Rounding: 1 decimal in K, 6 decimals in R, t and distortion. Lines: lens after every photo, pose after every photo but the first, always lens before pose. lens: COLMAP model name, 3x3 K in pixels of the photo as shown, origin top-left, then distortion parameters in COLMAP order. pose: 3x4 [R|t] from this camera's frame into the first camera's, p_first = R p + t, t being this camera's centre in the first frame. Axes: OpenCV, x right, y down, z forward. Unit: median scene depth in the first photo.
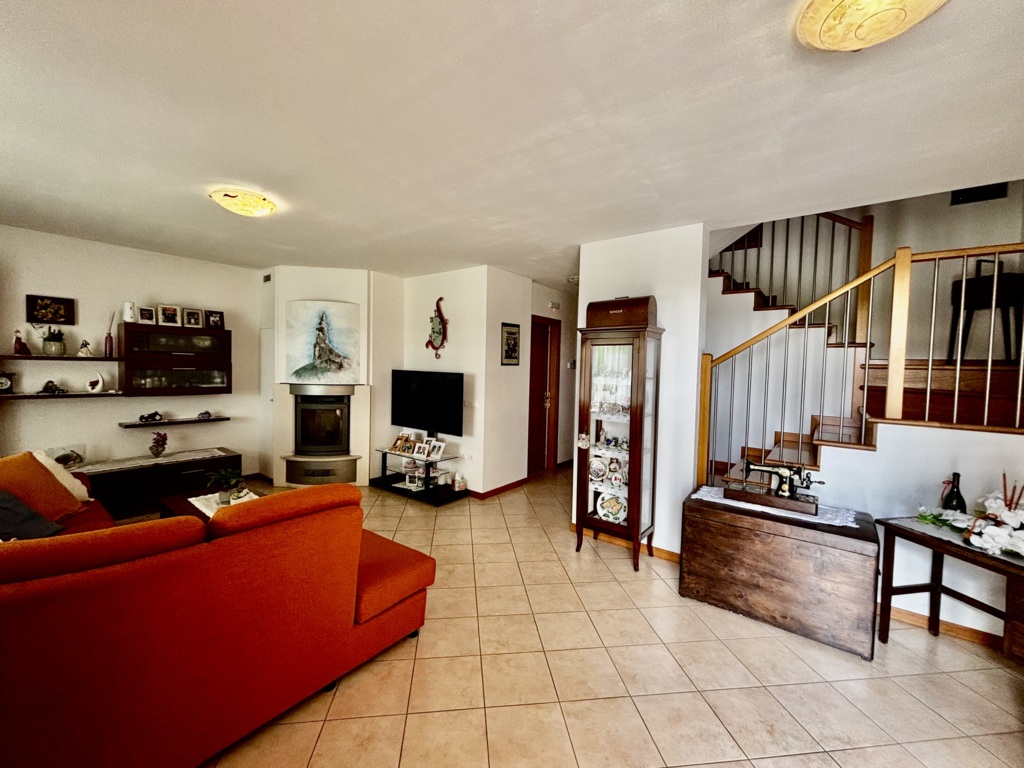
lens RADIAL K [[412.5, 0, 512.5], [0, 412.5, 382.2], [0, 0, 1]] dist [0.000243, 0.000382]
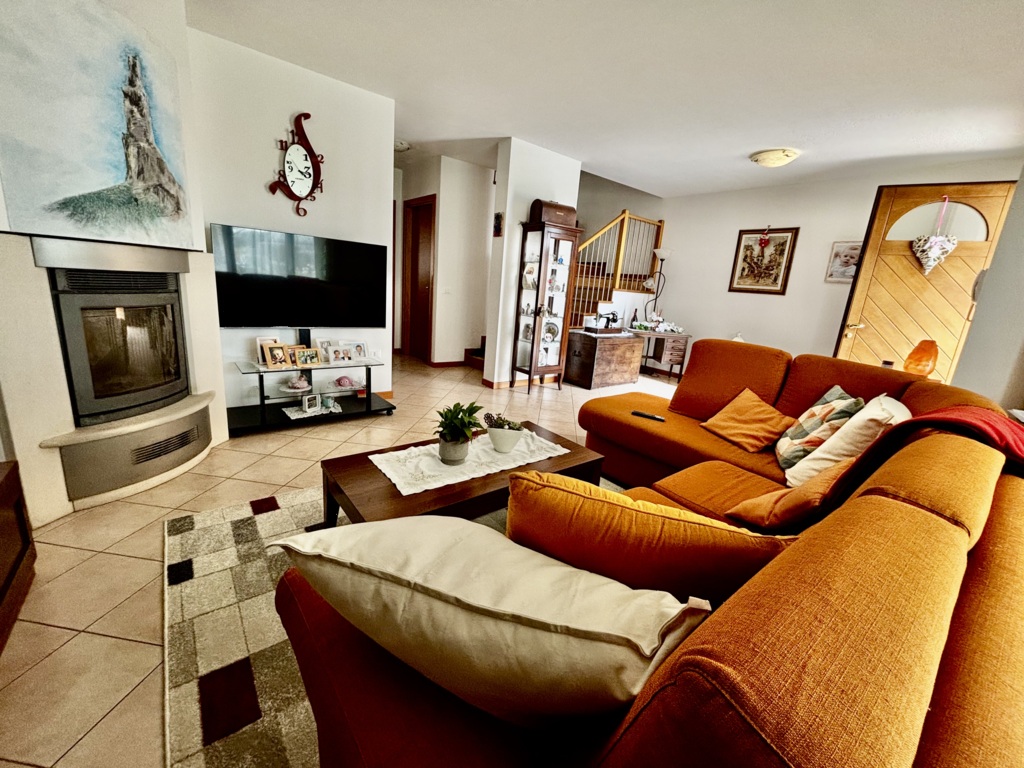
lens RADIAL K [[412.5, 0, 510.4], [0, 412.5, 383.2], [0, 0, 1]] dist [0.000243, 0.000382]
pose [[0.265457, -0.234053, 0.935282, -0.777458], [-0.032158, 0.967396, 0.251217, 0.023531], [-0.963586, -0.096765, 0.249276, 0.510277]]
